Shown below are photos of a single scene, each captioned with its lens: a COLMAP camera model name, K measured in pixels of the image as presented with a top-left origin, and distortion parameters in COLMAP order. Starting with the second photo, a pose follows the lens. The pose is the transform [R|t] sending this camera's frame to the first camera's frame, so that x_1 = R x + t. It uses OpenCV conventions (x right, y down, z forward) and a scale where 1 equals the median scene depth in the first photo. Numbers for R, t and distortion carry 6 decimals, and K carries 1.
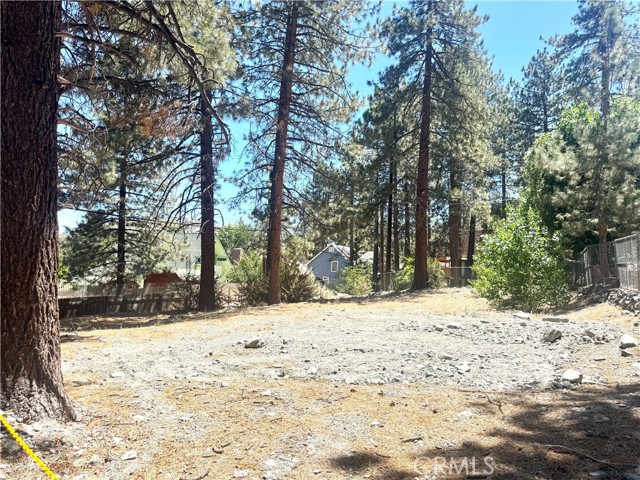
lens RADIAL K [[451.5, 0, 324.4], [0, 451.5, 241.8], [0, 0, 1]] dist [0.073189, -0.083514]
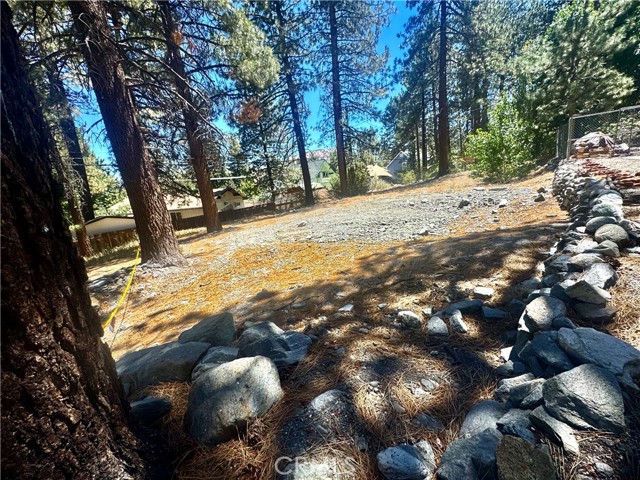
lens RADIAL K [[257.2, 0, 320.9], [0, 257.2, 241.0], [0, 0, 1]] dist [-0.000428, -0.000904]
pose [[0.937579, -0.065363, -0.341575, 0.131015], [0.168731, 0.944329, 0.282440, -0.007109], [0.304098, -0.322444, 0.896412, -0.012945]]
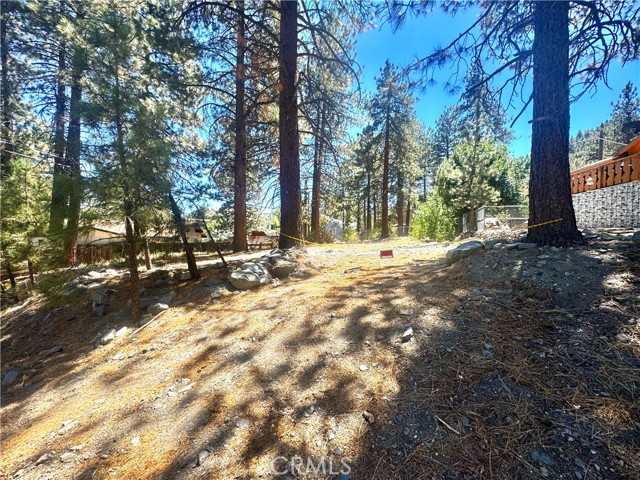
lens RADIAL K [[257.2, 0, 320.6], [0, 257.2, 238.8], [0, 0, 1]] dist [-0.000428, -0.000904]
pose [[0.999808, -0.018221, -0.007257, -0.080616], [0.018720, 0.996933, 0.075992, 0.018851], [0.005850, -0.076114, 0.997082, -0.182695]]
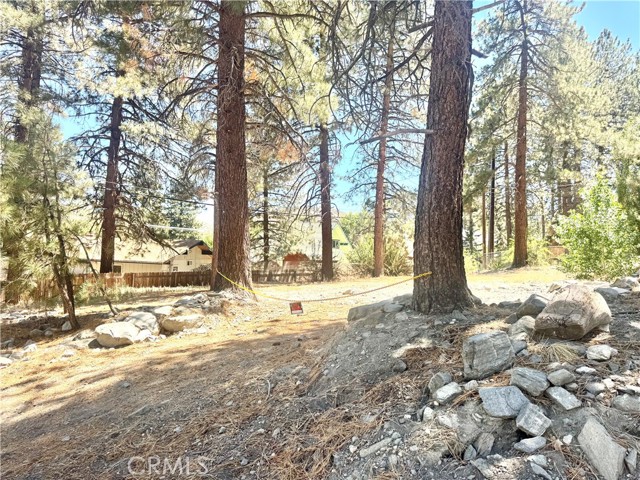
lens RADIAL K [[451.5, 0, 327.8], [0, 451.5, 240.8], [0, 0, 1]] dist [0.073189, -0.083514]
pose [[0.962274, -0.020107, -0.271340, 0.085937], [0.027859, 0.999306, 0.024744, 0.002167], [0.270654, -0.031370, 0.962166, -0.219856]]
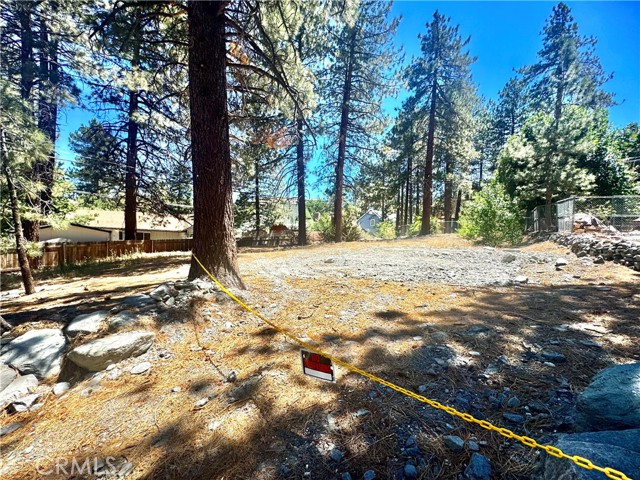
lens RADIAL K [[257.2, 0, 320.9], [0, 257.2, 240.3], [0, 0, 1]] dist [-0.000428, -0.000904]
pose [[0.984943, 0.005756, -0.172782, -0.003921], [0.014901, 0.992899, 0.118020, 0.008086], [0.172235, -0.118818, 0.977864, -0.005338]]
